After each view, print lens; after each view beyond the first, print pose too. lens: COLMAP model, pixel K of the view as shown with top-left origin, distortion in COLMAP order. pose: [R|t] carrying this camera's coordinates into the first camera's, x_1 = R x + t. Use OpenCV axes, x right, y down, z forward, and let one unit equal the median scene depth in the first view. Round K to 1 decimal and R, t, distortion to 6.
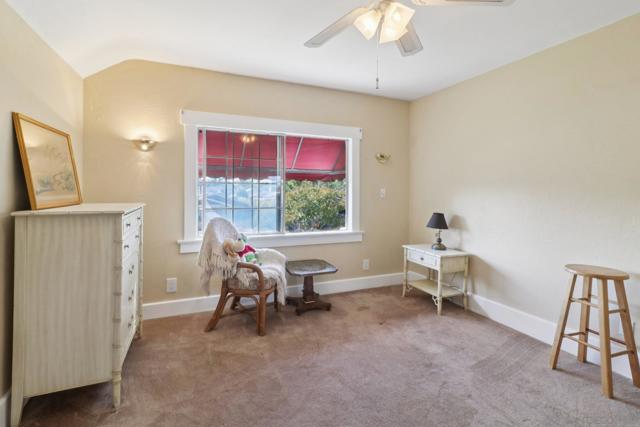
lens RADIAL K [[300.5, 0, 335.6], [0, 300.5, 192.5], [0, 0, 1]] dist [0.003364, 0.000094]
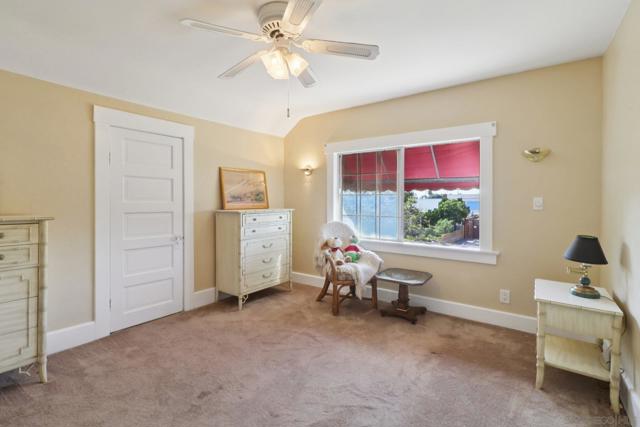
lens RADIAL K [[300.5, 0, 323.7], [0, 300.5, 207.7], [0, 0, 1]] dist [0.003364, 0.000094]
pose [[0.512851, 0.013885, -0.858365, 0.645315], [-0.004128, 0.999898, 0.013708, 0.004712], [0.858468, -0.003486, 0.512856, 0.248428]]
